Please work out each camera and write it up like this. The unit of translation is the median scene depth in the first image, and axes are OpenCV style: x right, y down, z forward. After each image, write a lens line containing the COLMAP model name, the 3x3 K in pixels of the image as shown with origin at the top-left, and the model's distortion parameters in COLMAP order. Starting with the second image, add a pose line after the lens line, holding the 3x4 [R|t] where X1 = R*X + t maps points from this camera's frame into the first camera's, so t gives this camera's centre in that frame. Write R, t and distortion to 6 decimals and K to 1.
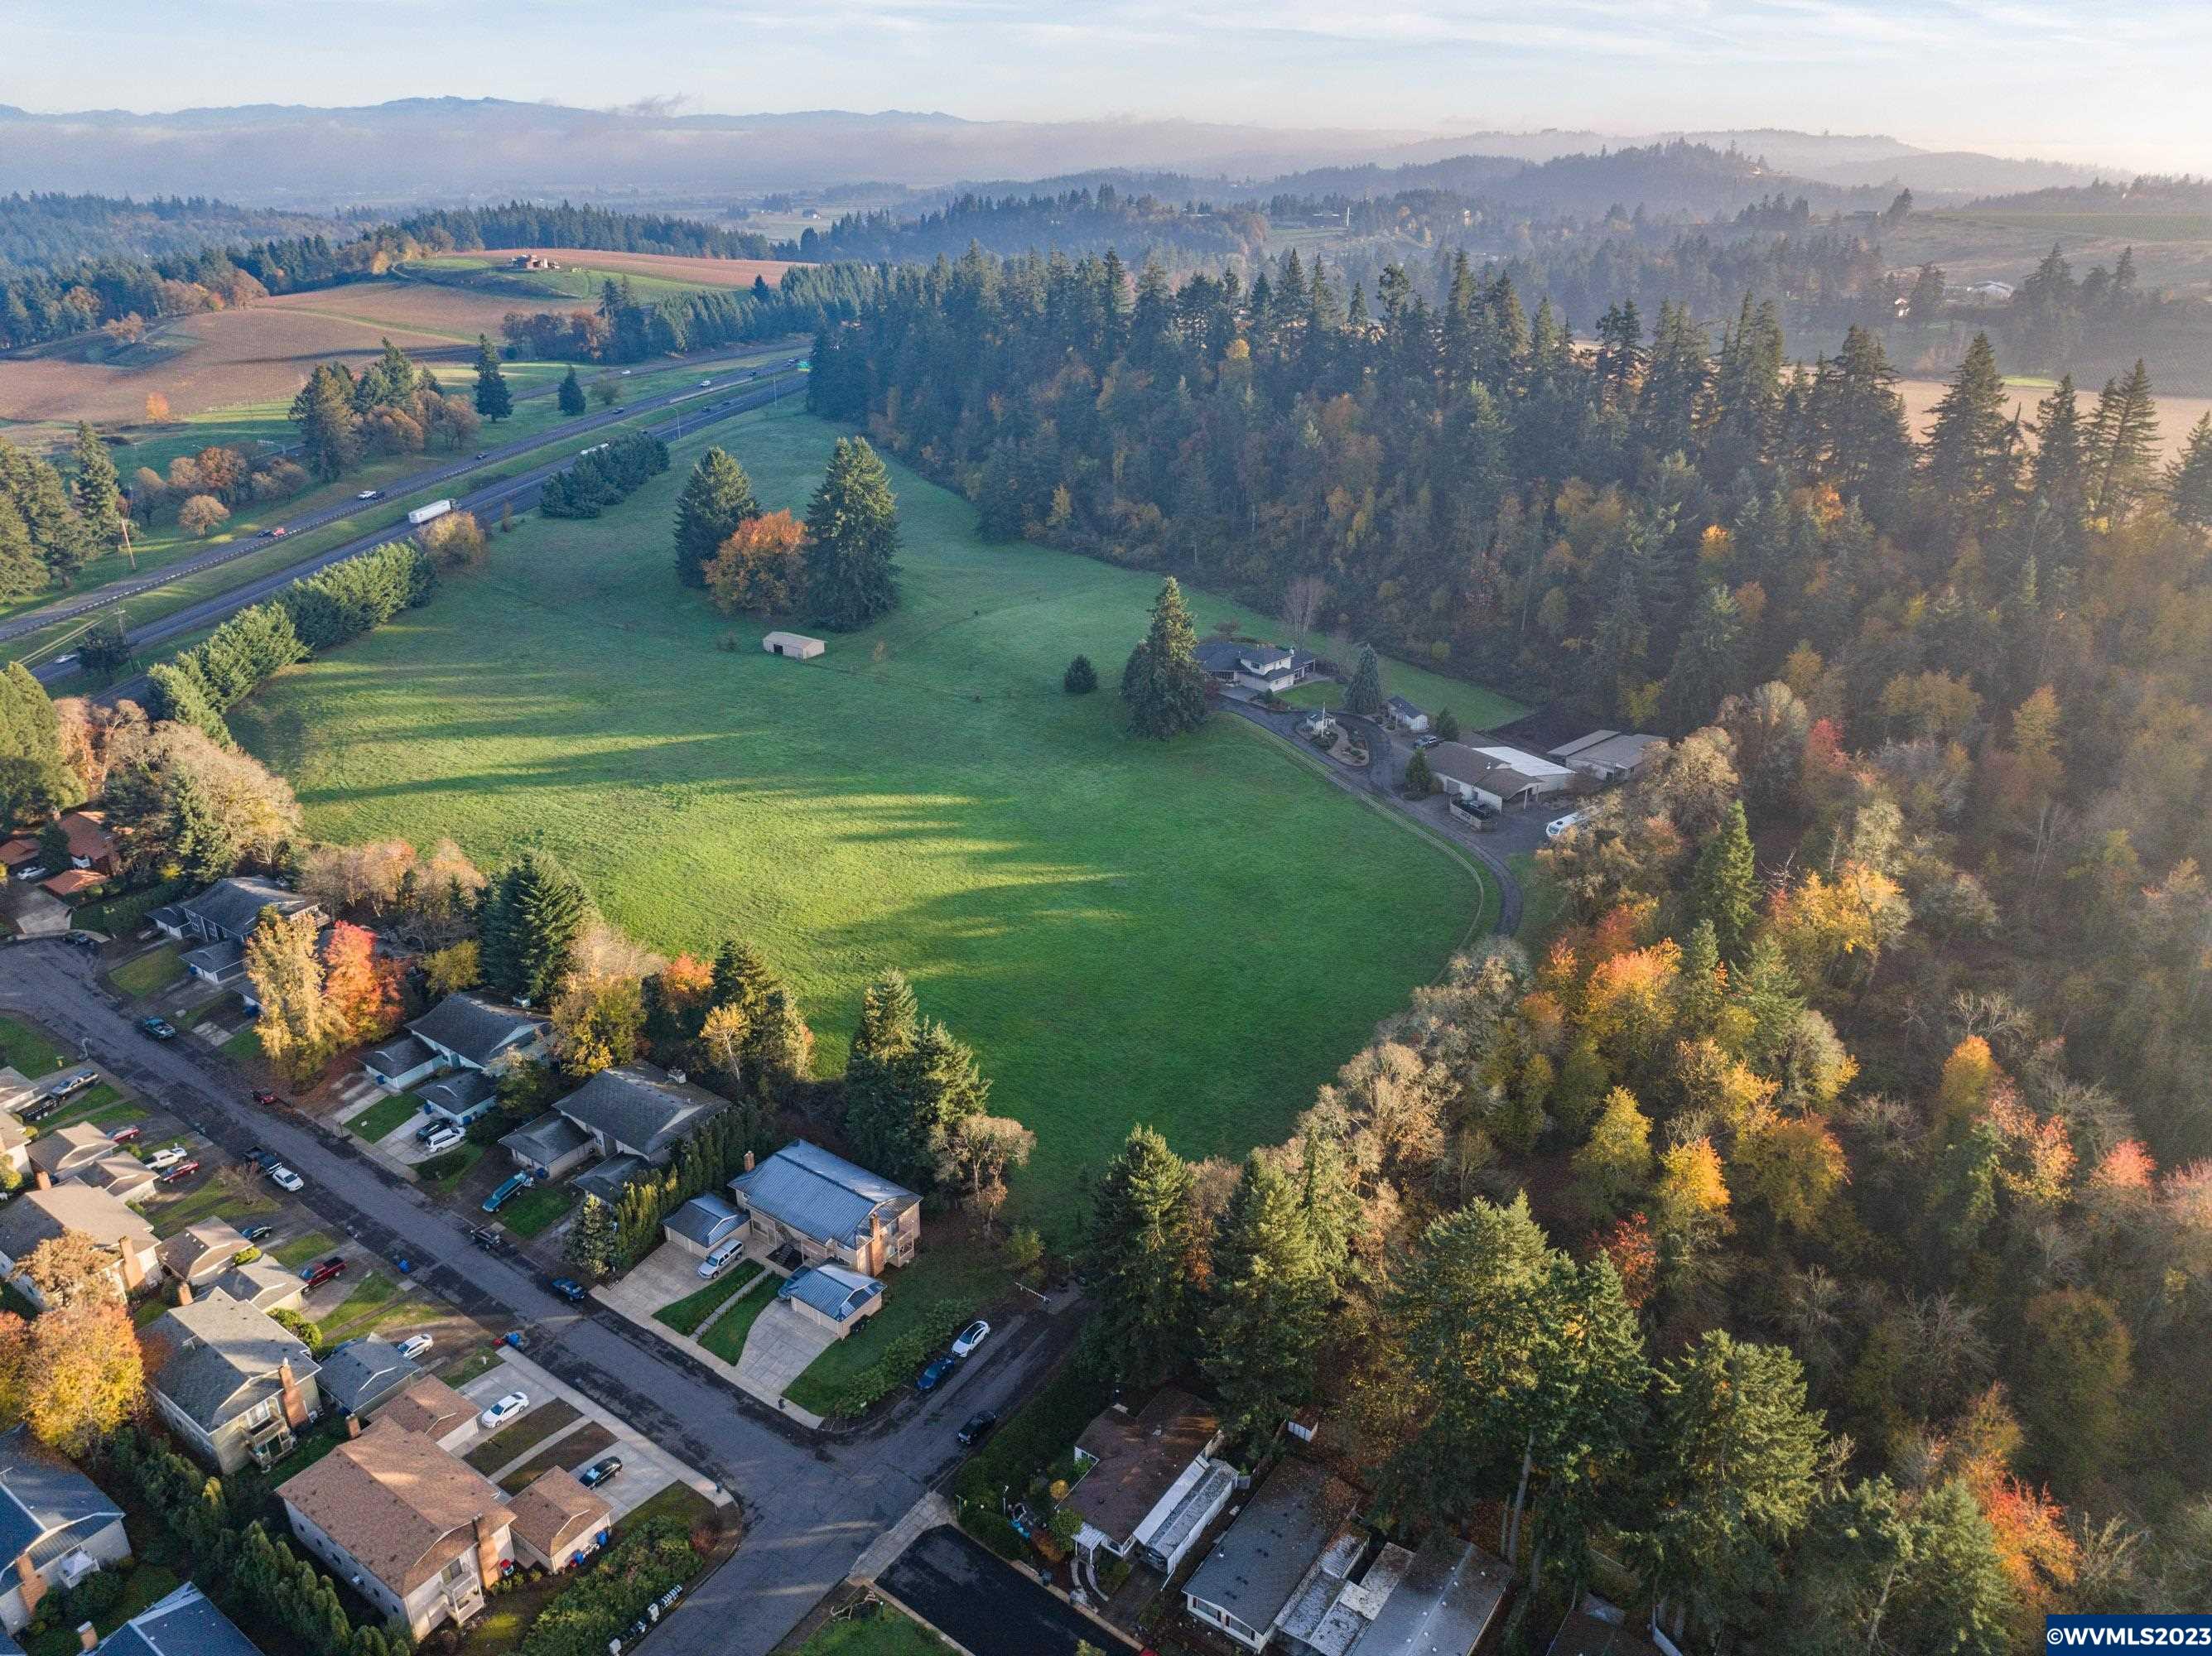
lens RADIAL K [[1554.0, 0, 1106.0], [0, 1554.0, 828.0], [0, 0, 1]] dist [-0.051135, 0.000839]
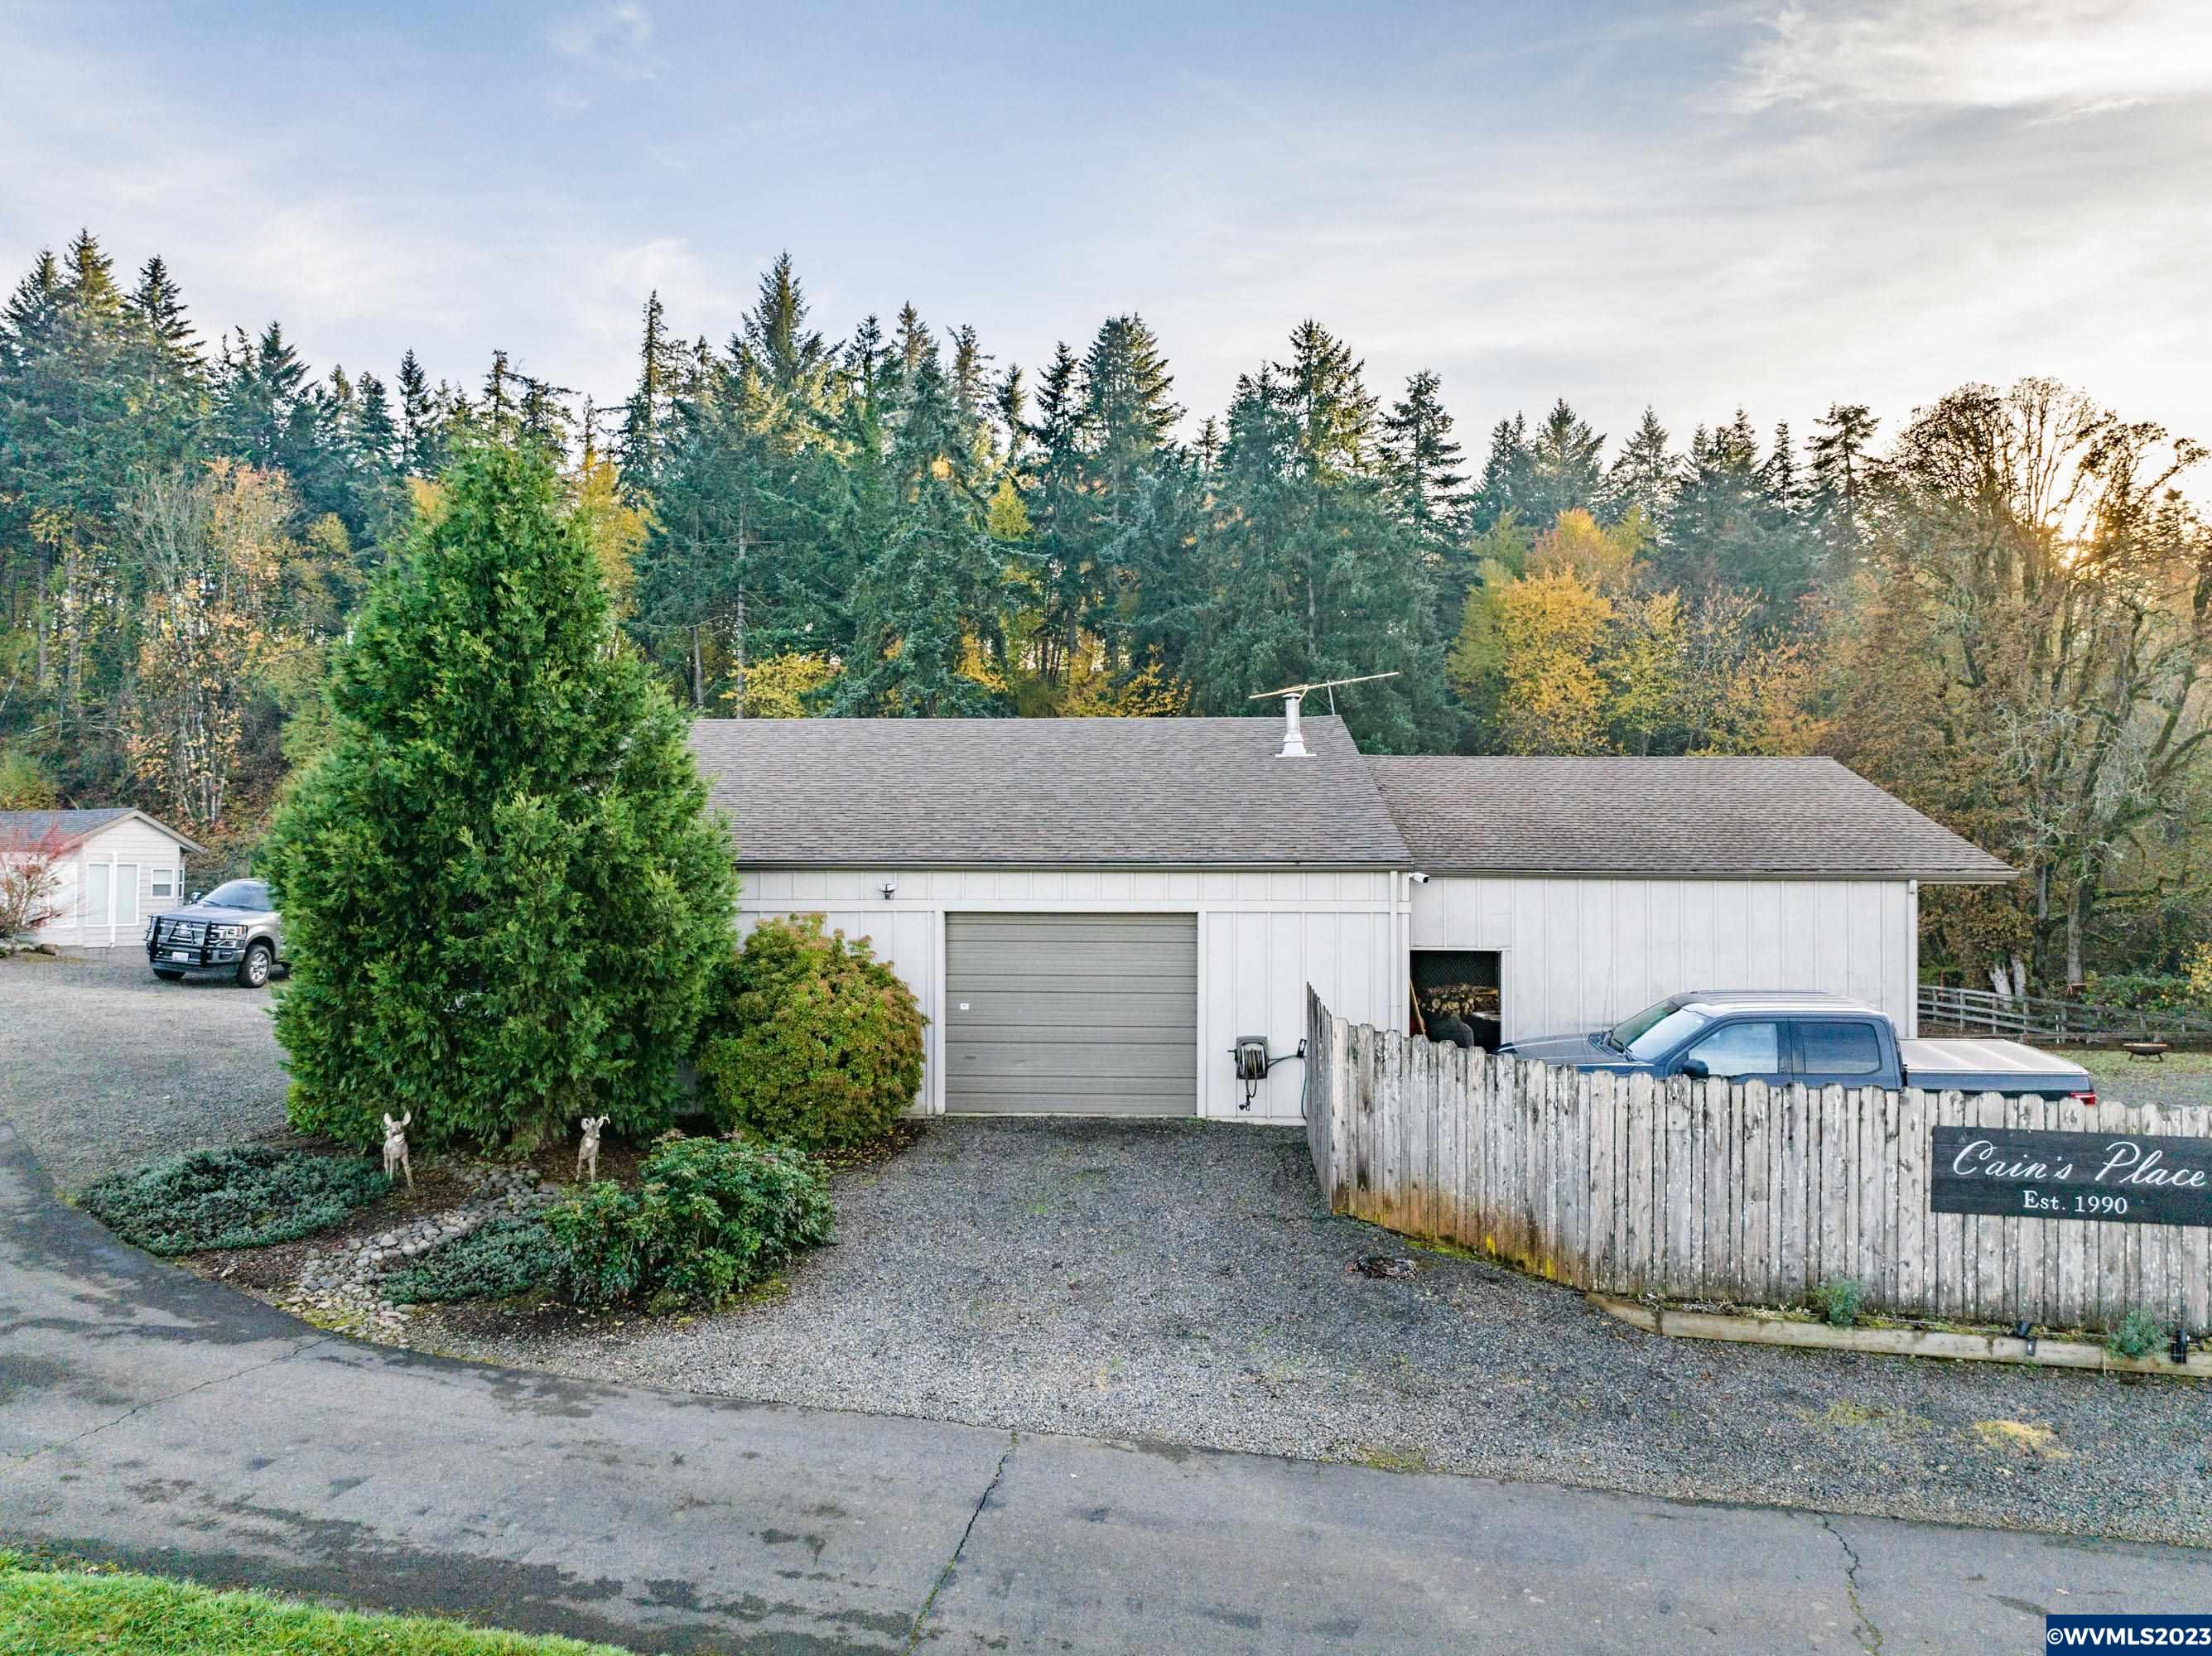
lens RADIAL K [[1554.0, 0, 1106.0], [0, 1554.0, 828.0], [0, 0, 1]] dist [-0.051135, 0.000839]
pose [[0.626378, 0.009060, 0.779467, 0.119129], [0.321835, 0.907726, -0.269177, -0.009692], [-0.709981, 0.419467, 0.565663, 0.668937]]
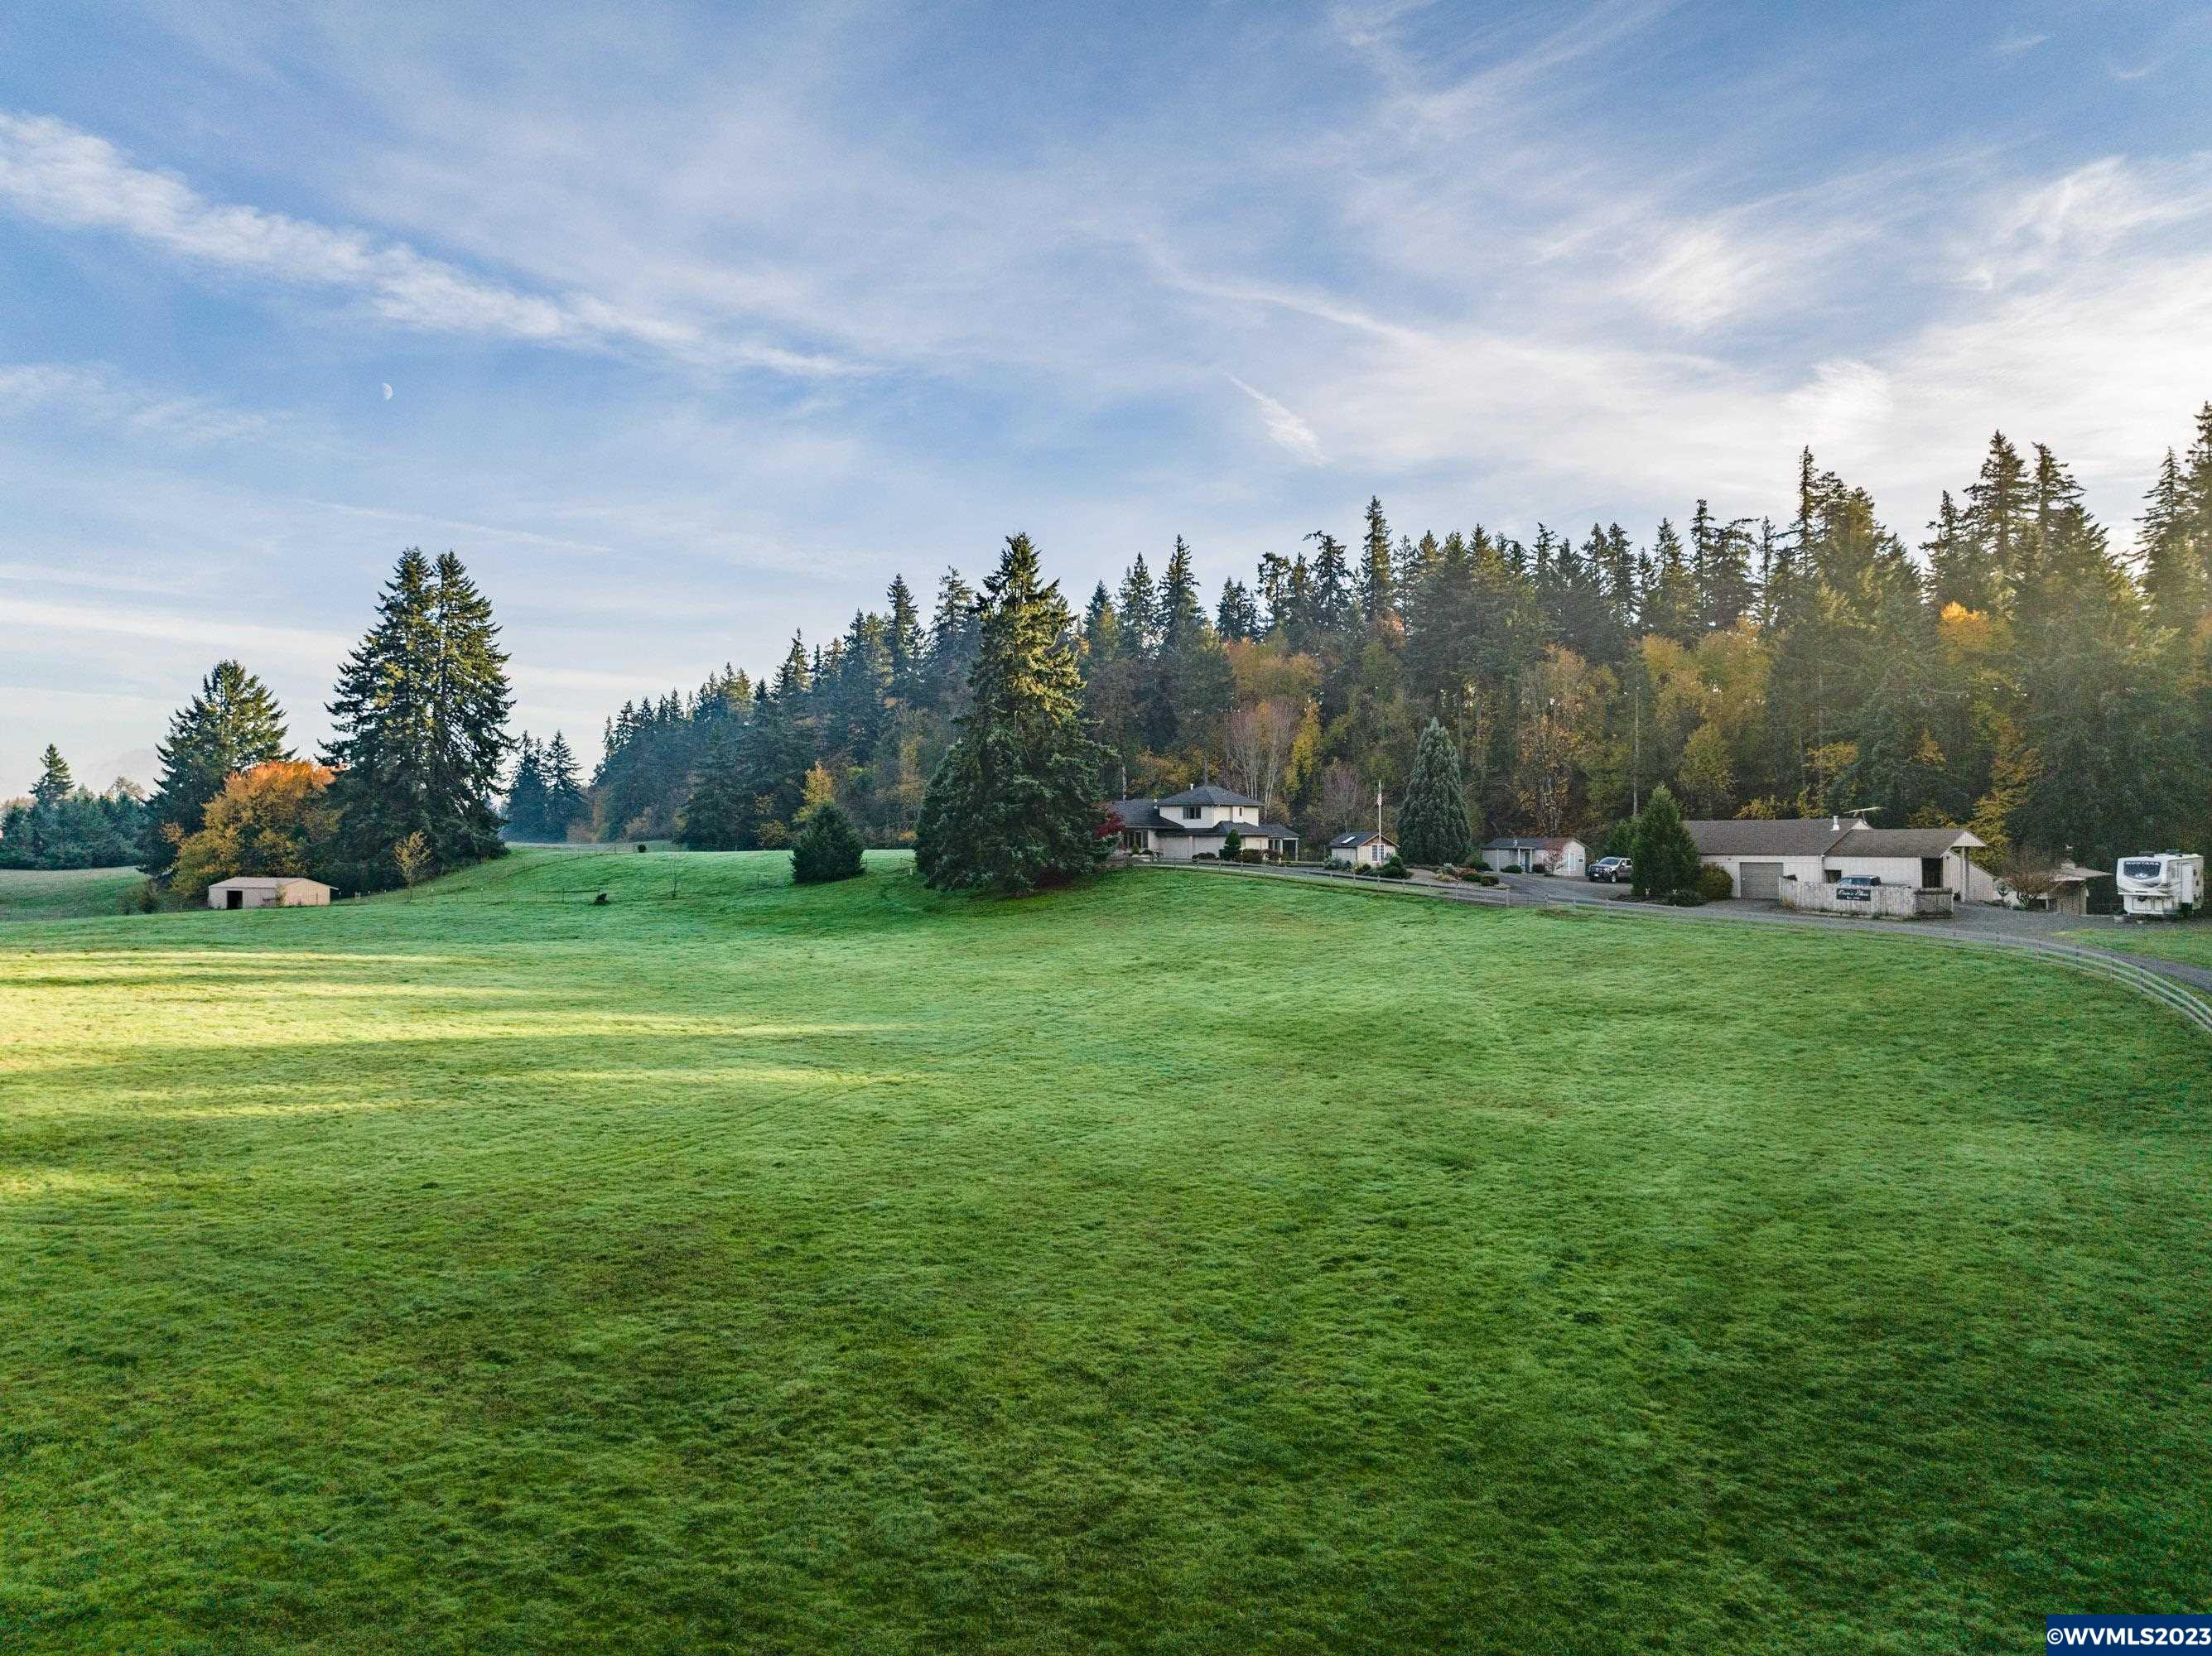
lens RADIAL K [[1554.0, 0, 1106.0], [0, 1554.0, 828.0], [0, 0, 1]] dist [-0.051135, 0.000839]
pose [[0.991443, -0.005397, 0.130428, 0.005427], [0.059388, 0.908409, -0.413843, 0.079814], [-0.116249, 0.418048, 0.900956, 0.463347]]
